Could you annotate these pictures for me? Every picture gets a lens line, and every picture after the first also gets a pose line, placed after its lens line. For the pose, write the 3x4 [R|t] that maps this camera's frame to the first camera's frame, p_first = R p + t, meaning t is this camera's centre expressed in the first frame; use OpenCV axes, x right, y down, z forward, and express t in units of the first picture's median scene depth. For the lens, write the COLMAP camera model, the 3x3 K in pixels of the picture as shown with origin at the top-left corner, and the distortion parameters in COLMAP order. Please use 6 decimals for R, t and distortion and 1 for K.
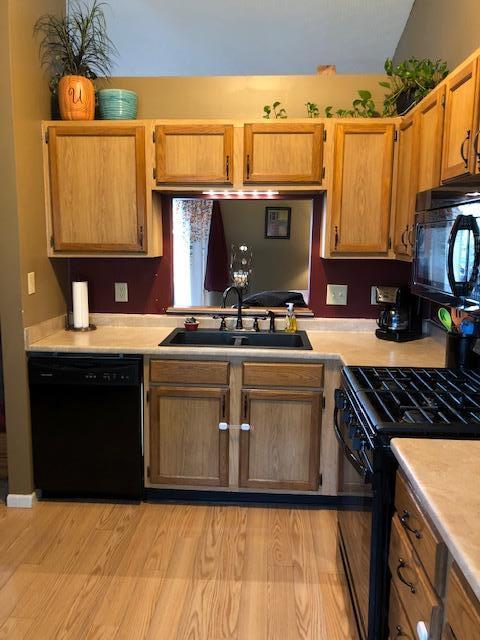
lens RADIAL K [[526.8, 0, 241.0], [0, 526.8, 318.7], [0, 0, 1]] dist [0.030486, -0.000985]
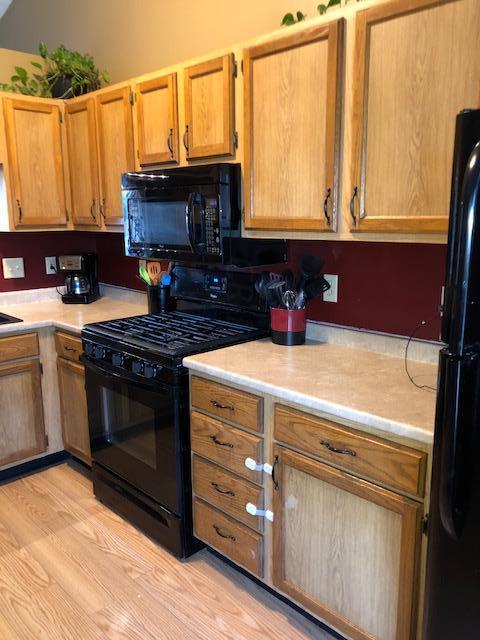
lens RADIAL K [[526.8, 0, 241.1], [0, 526.8, 319.8], [0, 0, 1]] dist [0.030486, -0.000985]
pose [[0.685519, -0.162747, 0.709632, -0.300208], [0.125707, 0.986515, 0.104812, 0.001405], [-0.717120, 0.017355, 0.696733, -0.028371]]
